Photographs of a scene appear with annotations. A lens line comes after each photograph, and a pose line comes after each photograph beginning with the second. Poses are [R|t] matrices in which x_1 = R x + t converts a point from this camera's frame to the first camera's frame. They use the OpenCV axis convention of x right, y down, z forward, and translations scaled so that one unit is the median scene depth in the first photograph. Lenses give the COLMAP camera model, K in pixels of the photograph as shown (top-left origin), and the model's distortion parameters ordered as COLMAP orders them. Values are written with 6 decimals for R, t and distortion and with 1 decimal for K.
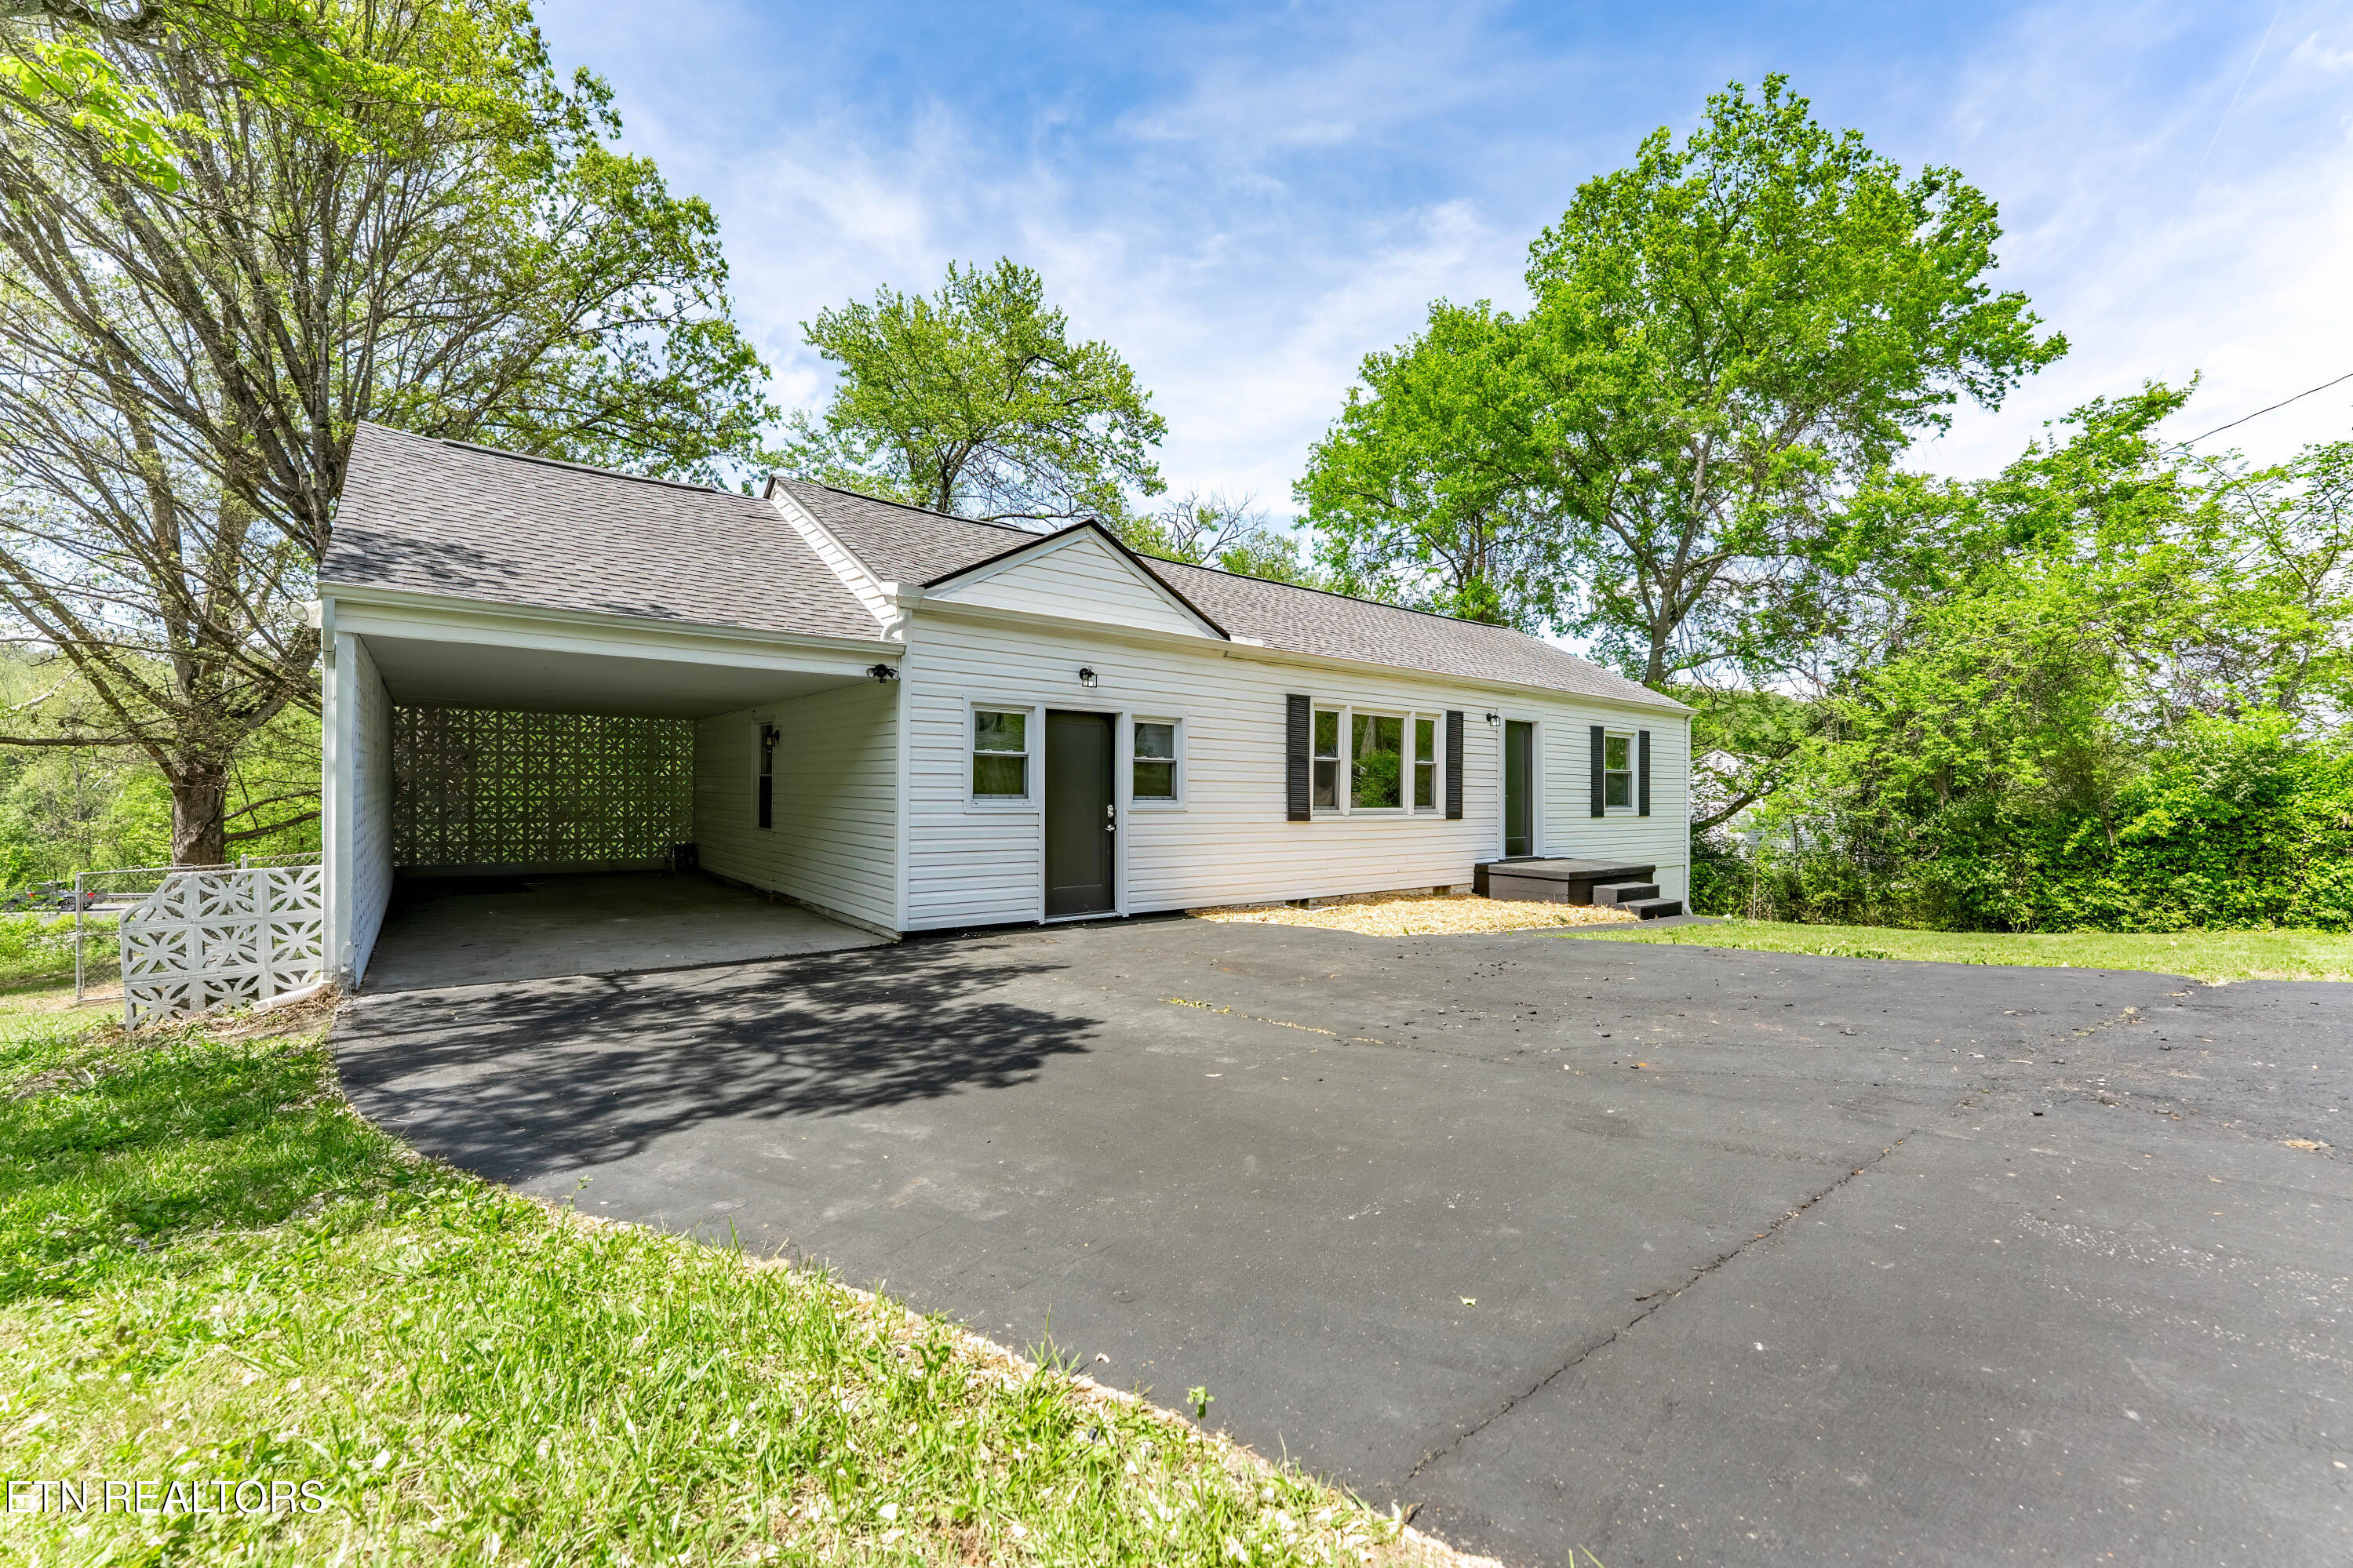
lens RADIAL K [[948.4, 0, 1192.5], [0, 948.4, 789.8], [0, 0, 1]] dist [0.000131, -0.003088]
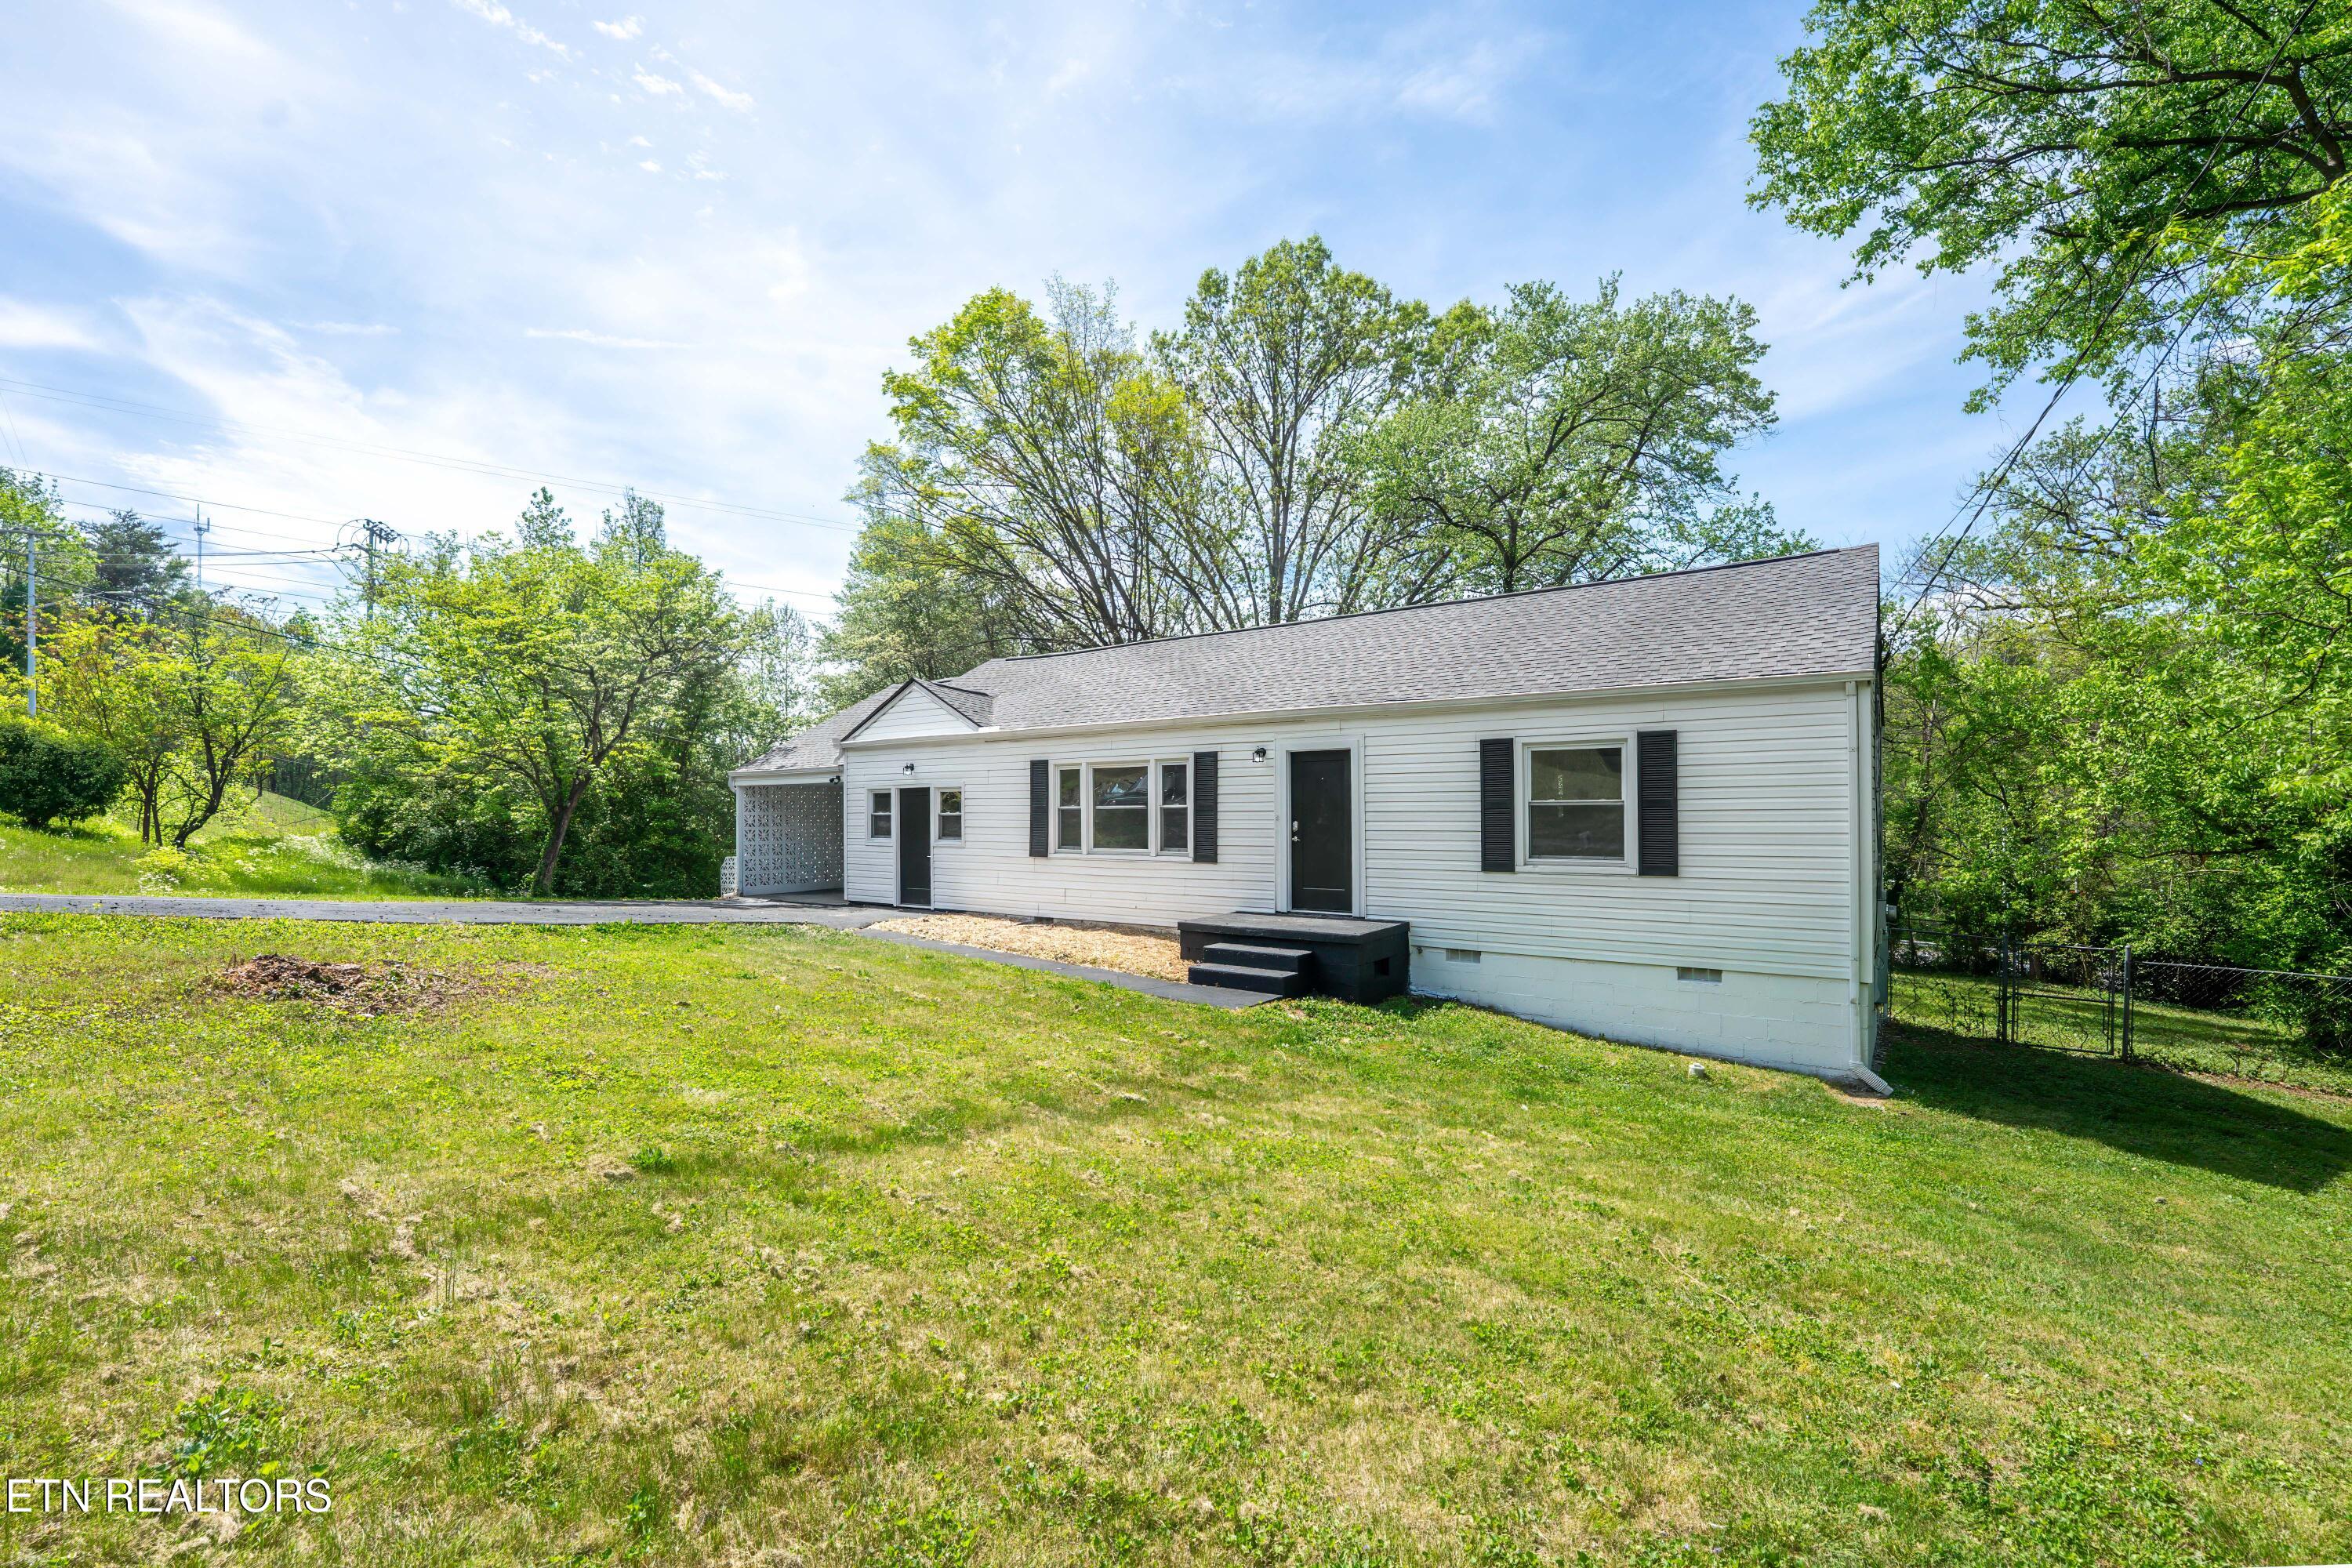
lens RADIAL K [[973.9, 0, 1176.0], [0, 973.9, 784.0], [0, 0, 1]] dist [0.007687, 0.000227]
pose [[0.261632, -0.031400, -0.964657, 1.507340], [0.018273, 0.999453, -0.027577, -0.027886], [0.964995, -0.010412, 0.262063, 0.858536]]
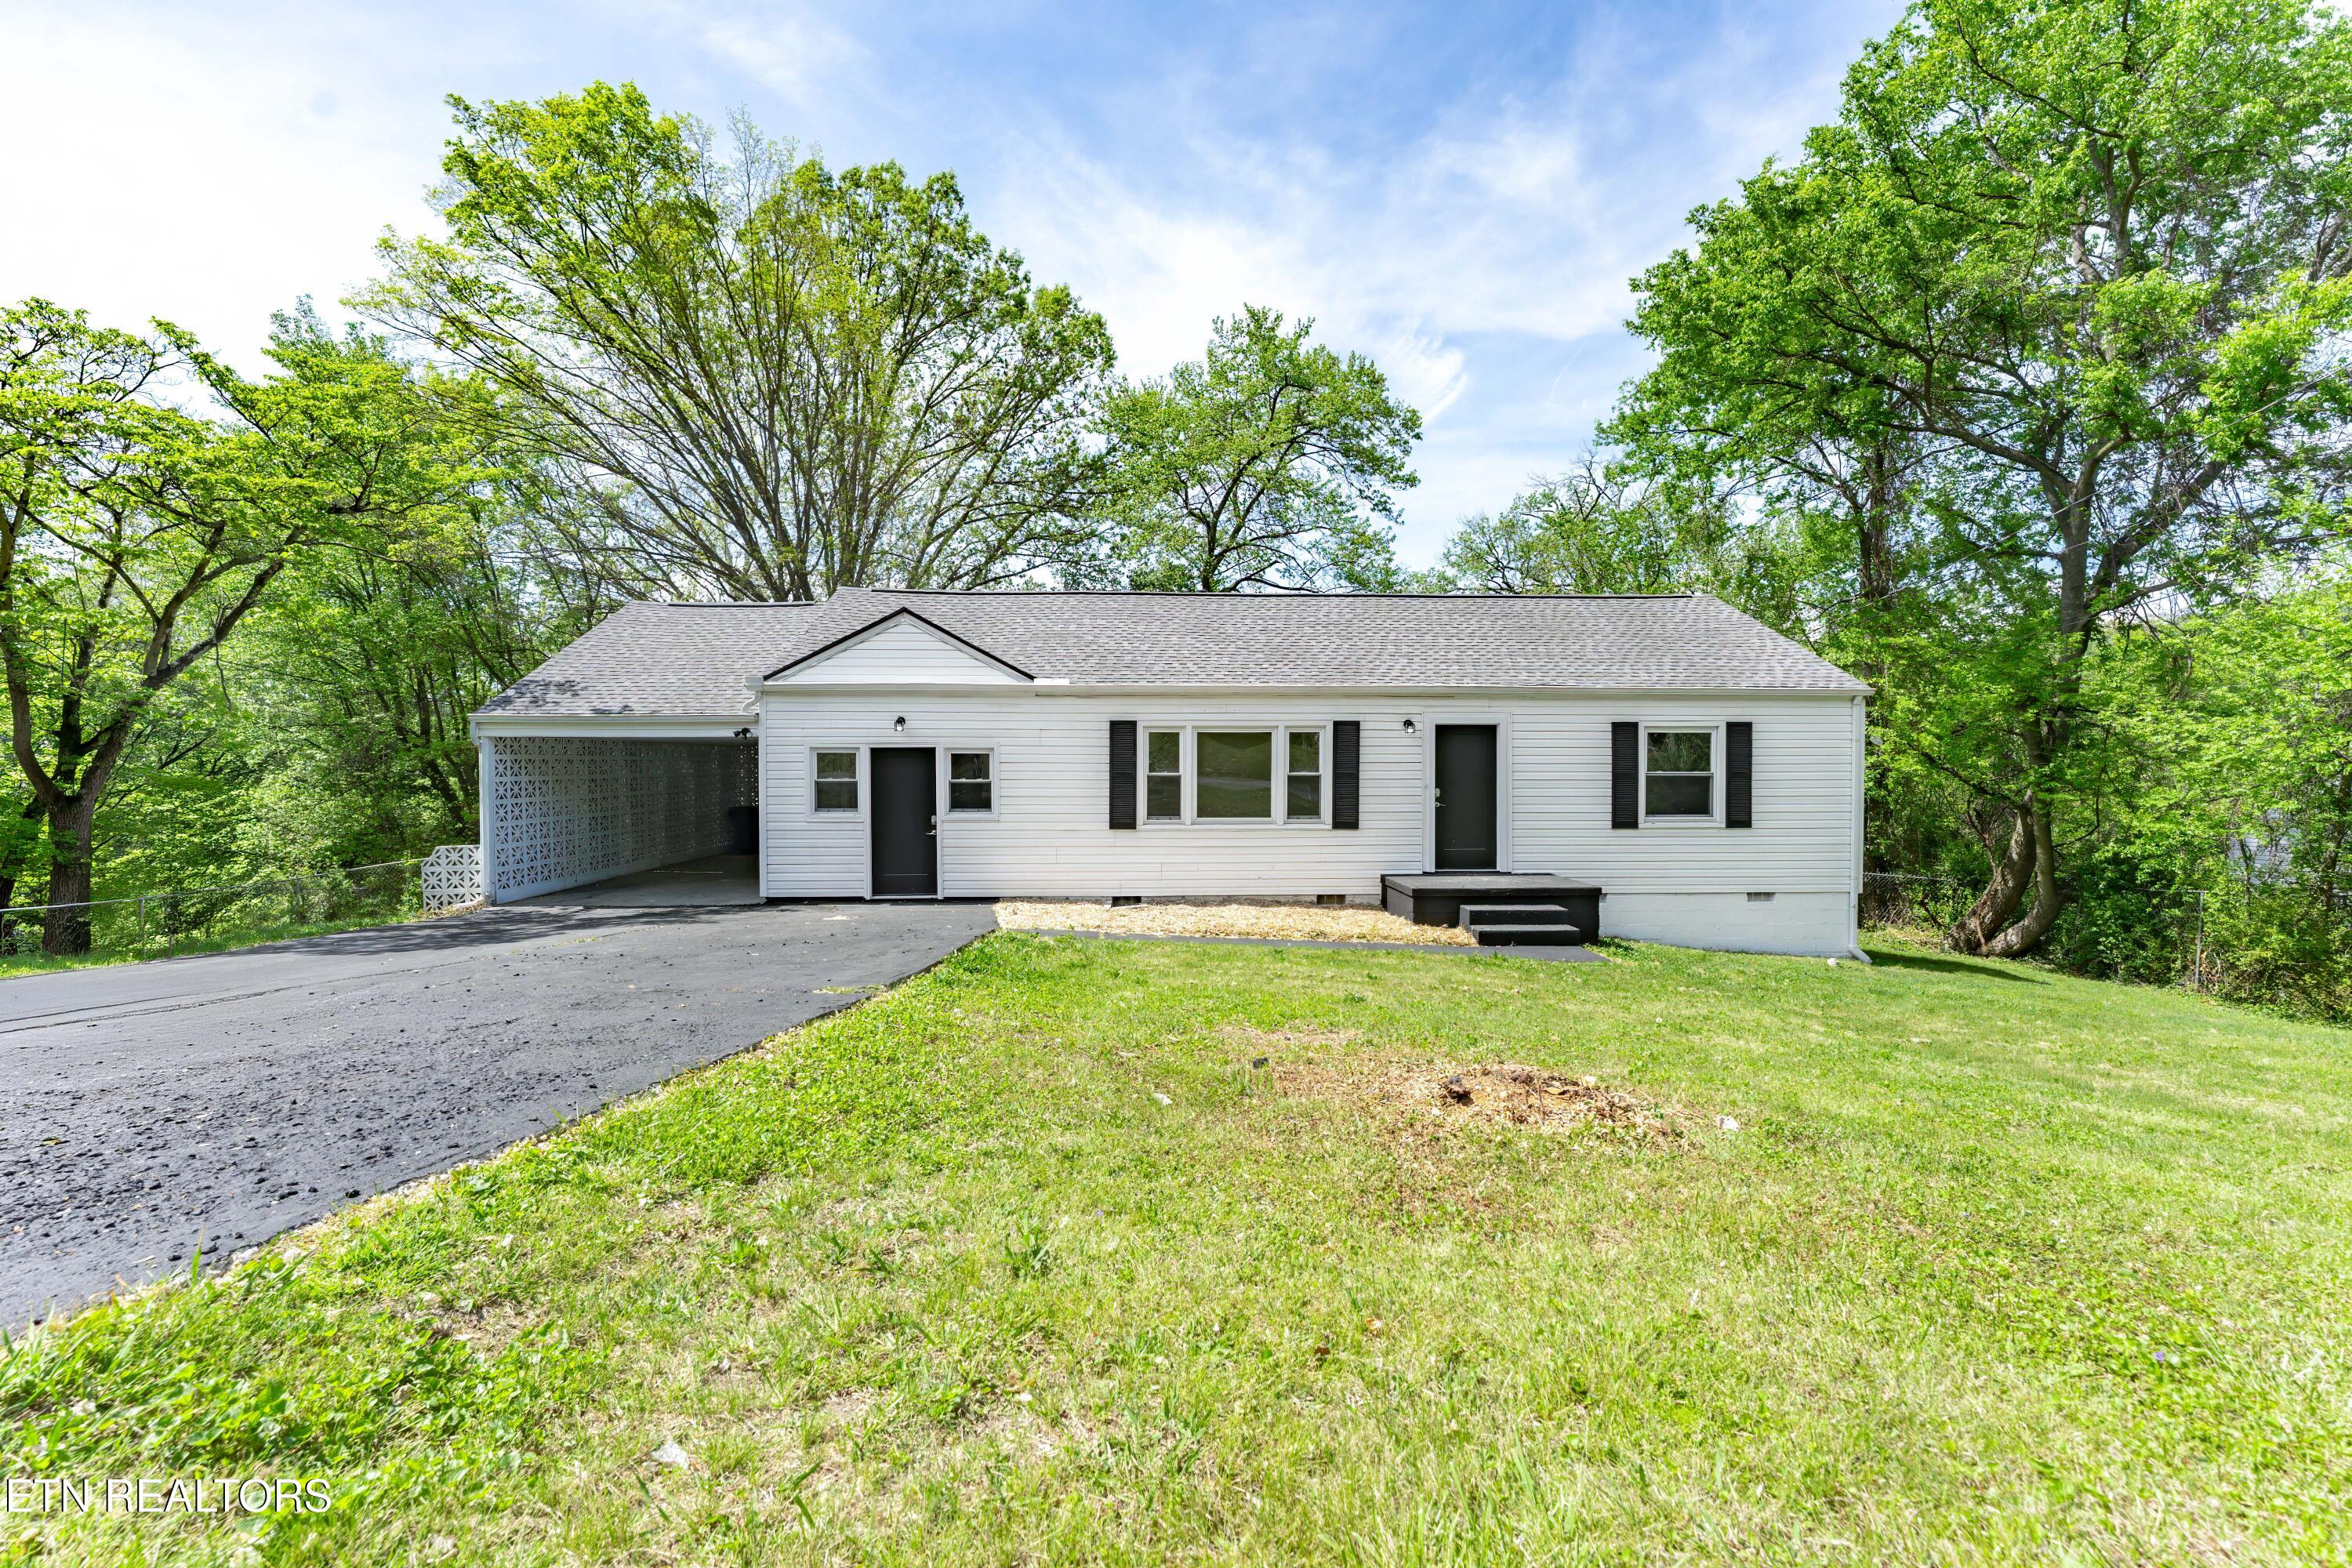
lens RADIAL K [[973.9, 0, 1176.0], [0, 973.9, 784.0], [0, 0, 1]] dist [0.007687, 0.000227]
pose [[0.801470, -0.004247, -0.598021, 0.905994], [0.010440, 0.999922, 0.006891, -0.031166], [0.597944, -0.011766, 0.801451, 0.086463]]
